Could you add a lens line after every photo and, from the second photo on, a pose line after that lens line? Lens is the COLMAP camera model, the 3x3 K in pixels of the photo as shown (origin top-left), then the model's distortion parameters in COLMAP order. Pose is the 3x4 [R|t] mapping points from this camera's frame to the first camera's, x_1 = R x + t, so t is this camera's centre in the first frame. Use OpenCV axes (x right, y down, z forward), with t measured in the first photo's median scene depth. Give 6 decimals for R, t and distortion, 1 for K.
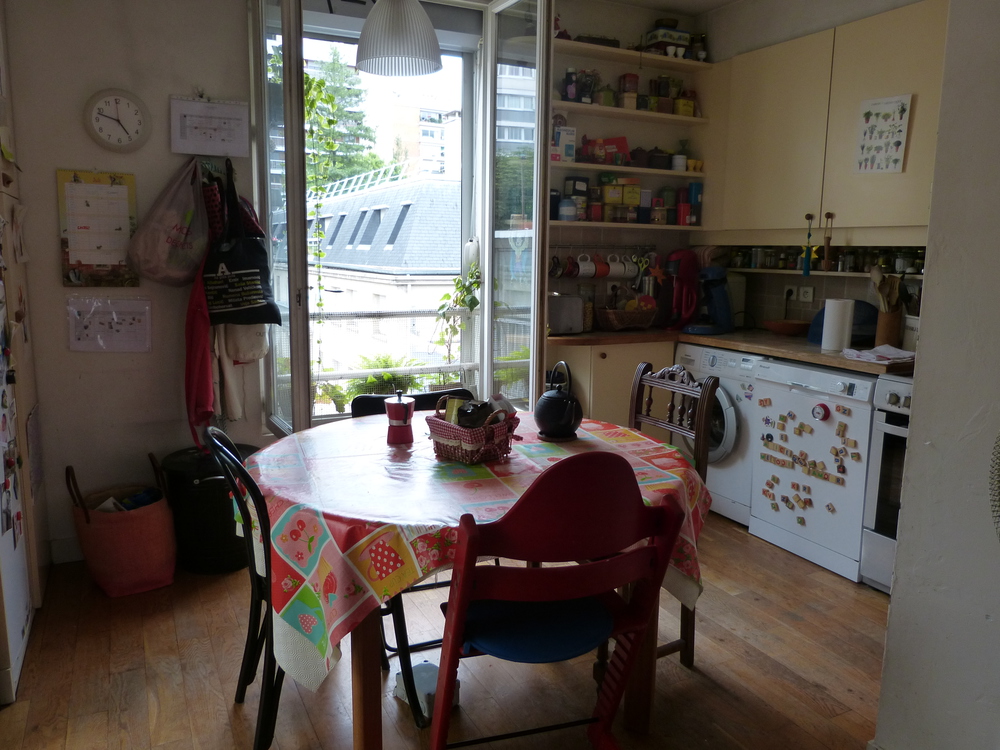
lens RADIAL K [[761.5, 0, 499.7], [0, 761.5, 376.8], [0, 0, 1]] dist [-0.029145, 0.006117]
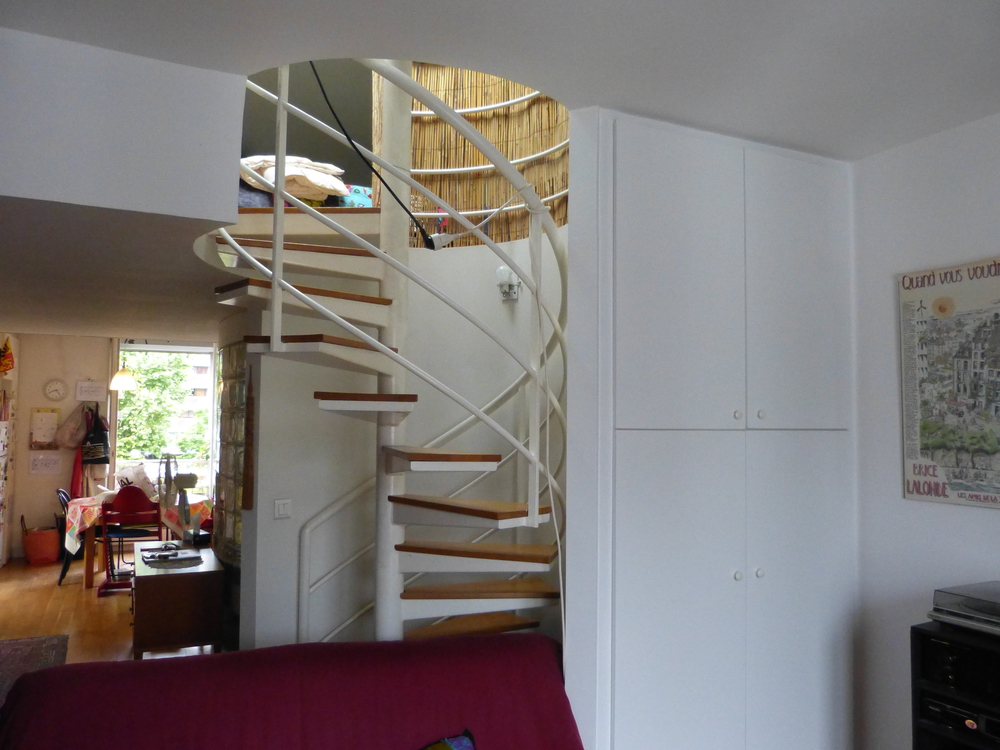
lens RADIAL K [[761.5, 0, 502.6], [0, 761.5, 373.9], [0, 0, 1]] dist [-0.029145, 0.006117]
pose [[1.000000, -0.000711, -0.000280, 1.159592], [0.000634, 0.976625, -0.214948, 0.203681], [0.000426, 0.214948, 0.976625, -1.756623]]
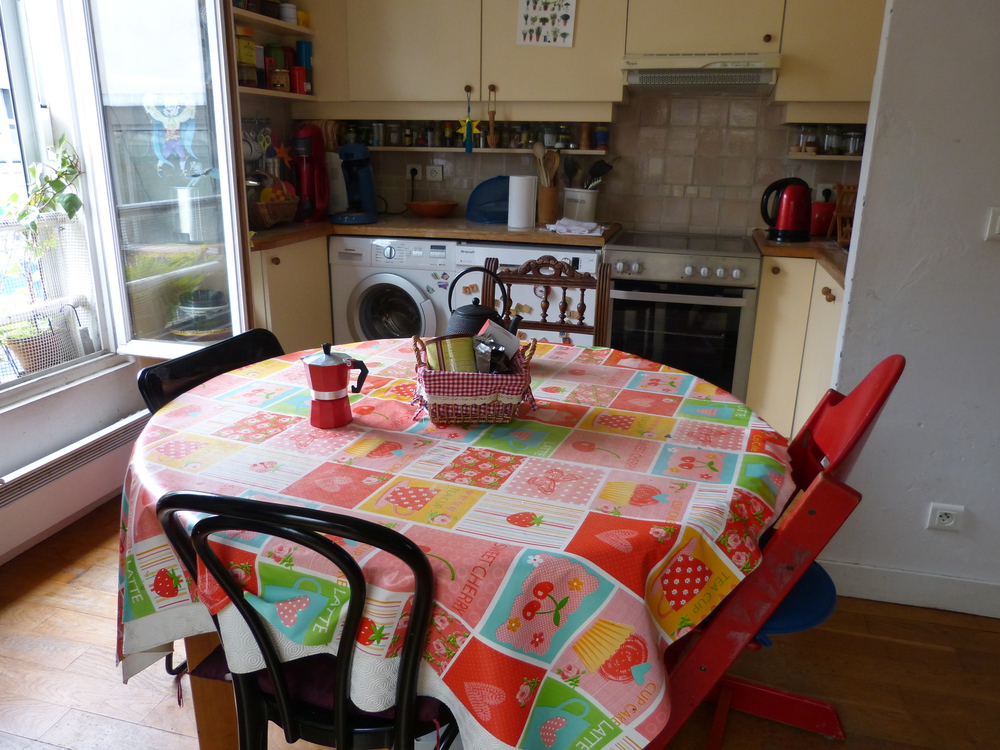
lens RADIAL K [[761.5, 0, 501.1], [0, 761.5, 378.9], [0, 0, 1]] dist [-0.029145, 0.006117]
pose [[0.660676, -0.225323, 0.716056, -0.293912], [0.115863, 0.973066, 0.199294, -0.037235], [-0.741676, -0.048704, 0.668988, 0.281325]]
